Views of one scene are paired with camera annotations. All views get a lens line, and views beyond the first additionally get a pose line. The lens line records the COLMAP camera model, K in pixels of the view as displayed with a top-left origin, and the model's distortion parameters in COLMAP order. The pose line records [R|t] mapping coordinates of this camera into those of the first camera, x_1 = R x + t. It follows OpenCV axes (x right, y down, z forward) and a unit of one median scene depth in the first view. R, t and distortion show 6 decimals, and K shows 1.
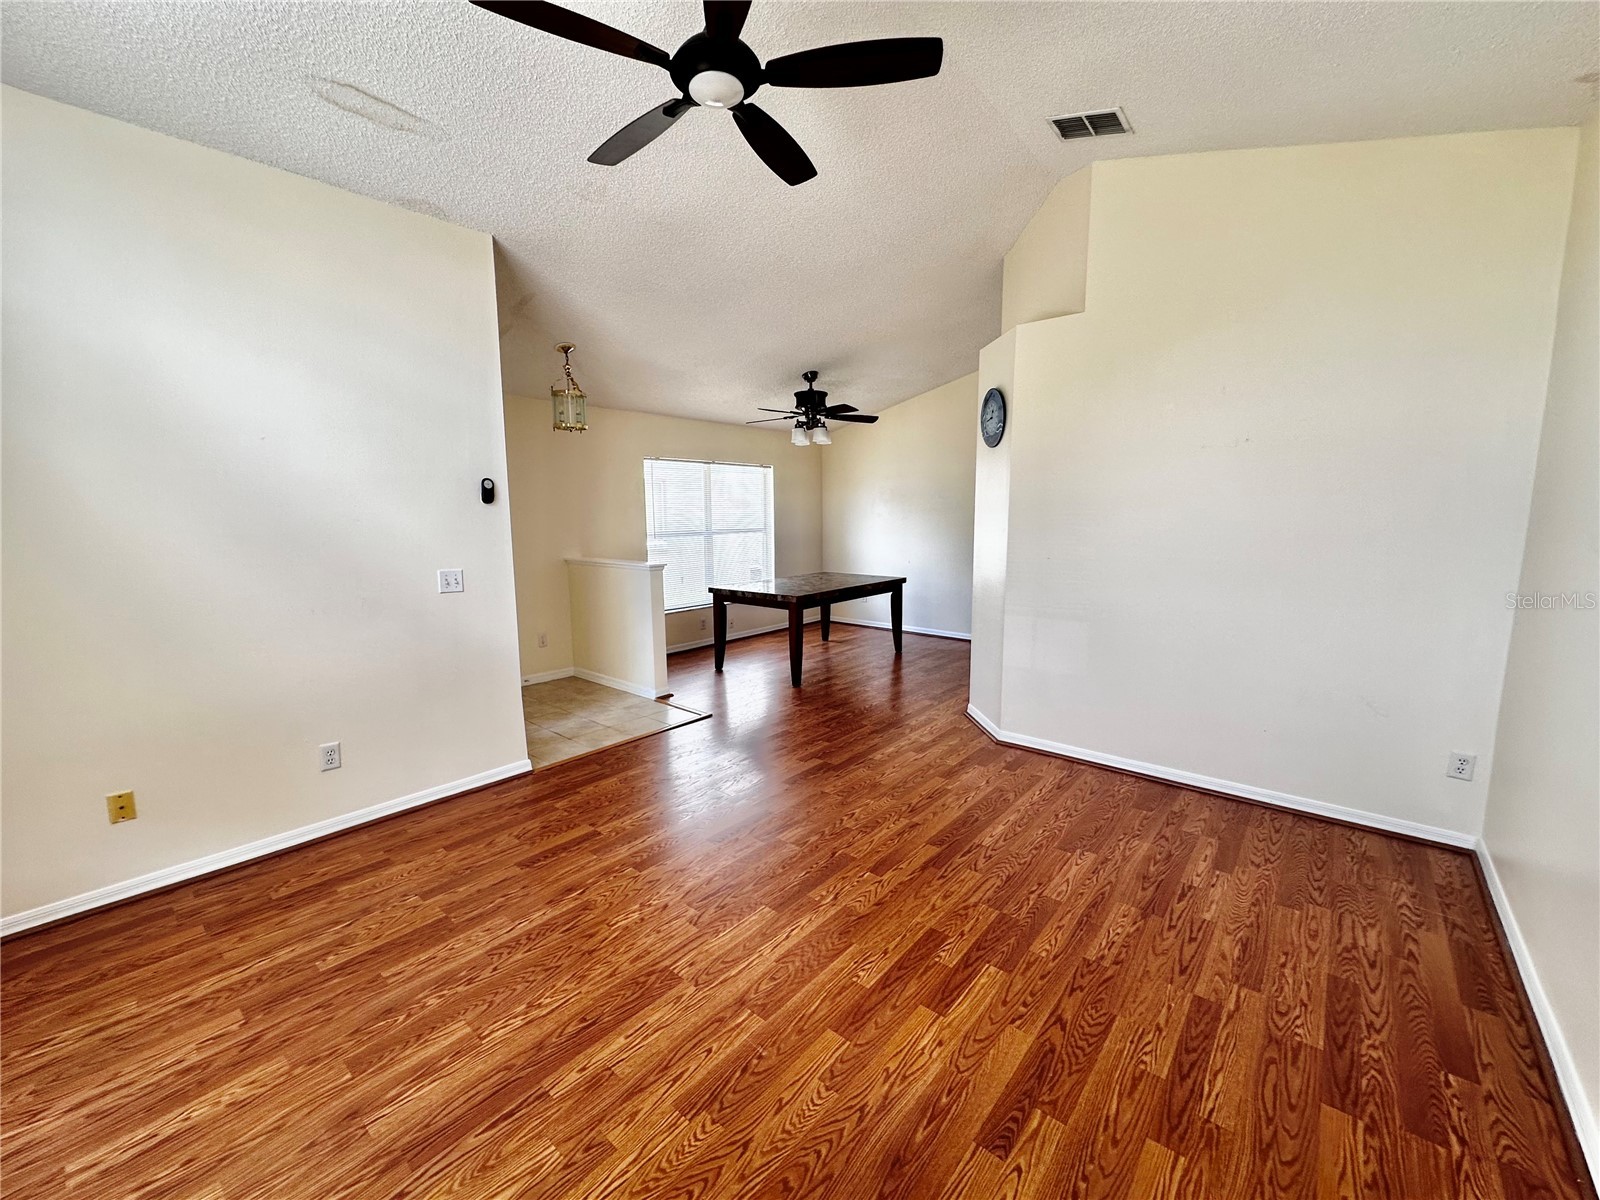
lens RADIAL K [[642.3, 0, 799.5], [0, 642.3, 601.8], [0, 0, 1]] dist [-0.005780, 0.001218]
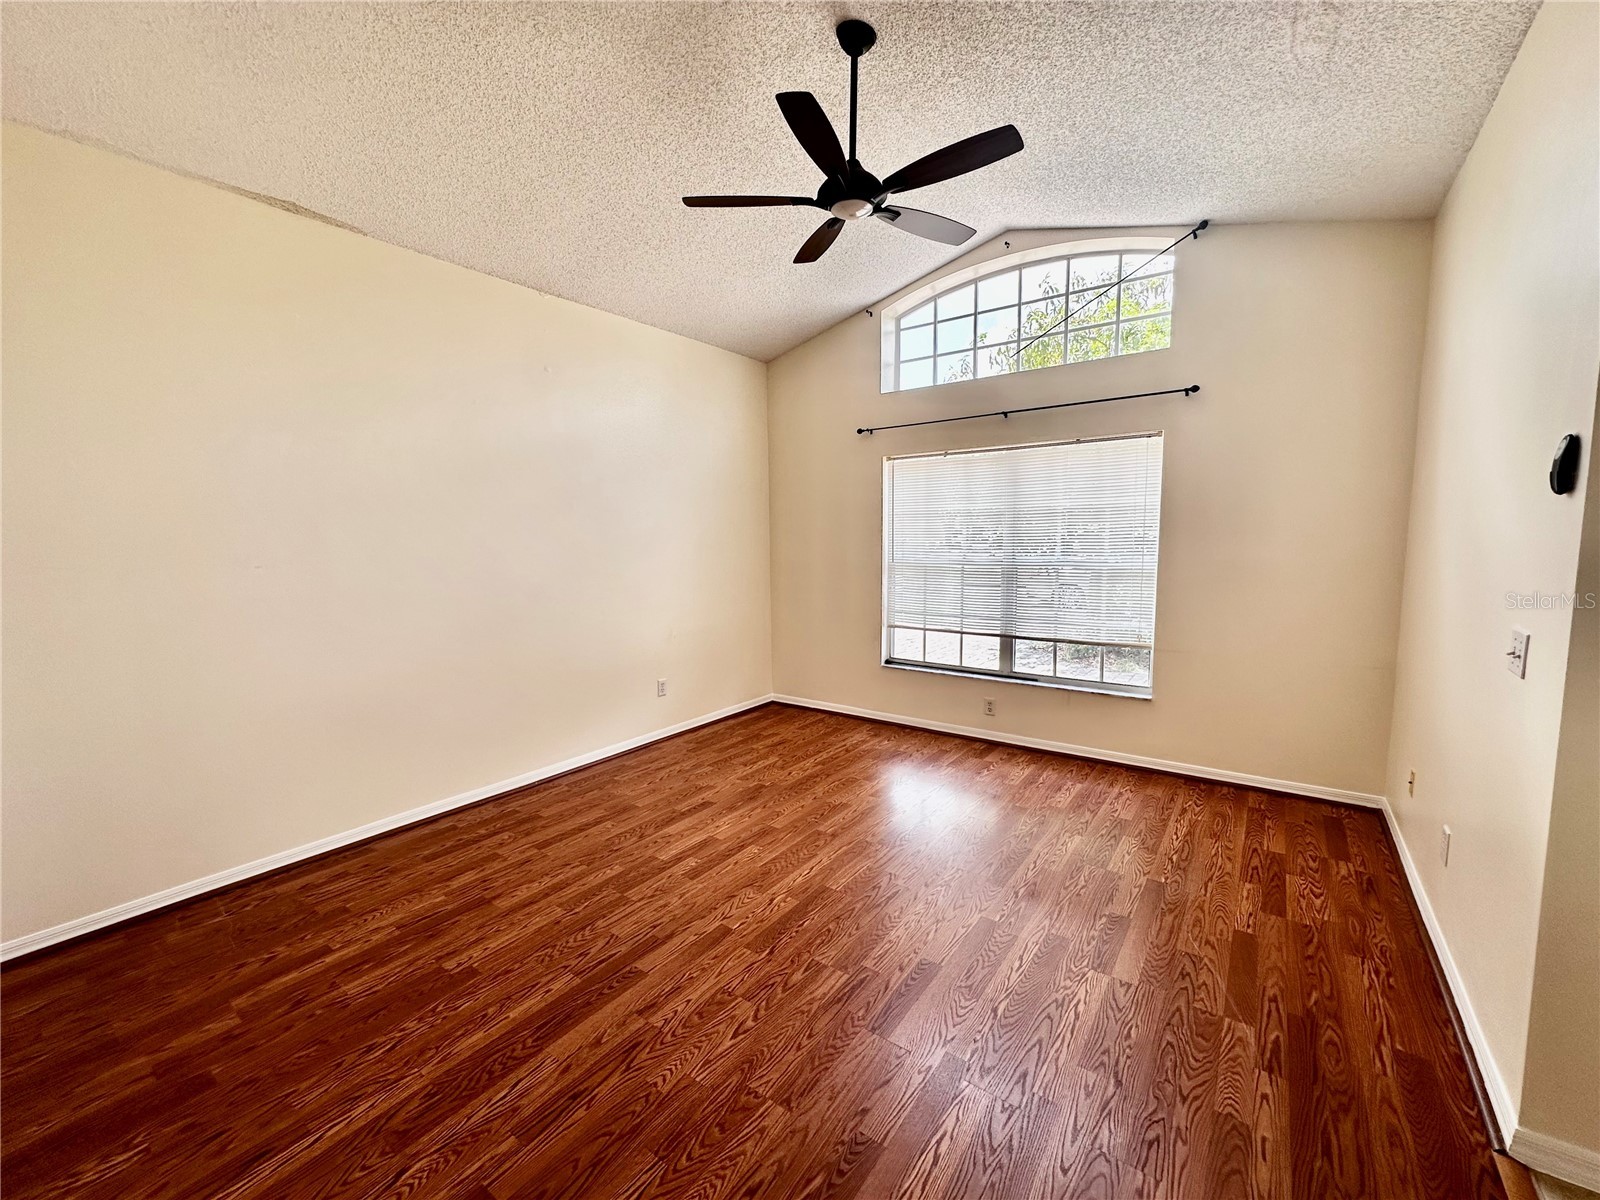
lens RADIAL K [[642.3, 0, 799.5], [0, 642.3, 601.8], [0, 0, 1]] dist [-0.005780, 0.001218]
pose [[-0.997420, 0.027435, -0.066334, 0.069907], [0.010582, 0.970185, 0.242136, -0.271790], [0.070999, 0.240809, -0.967972, 1.974918]]
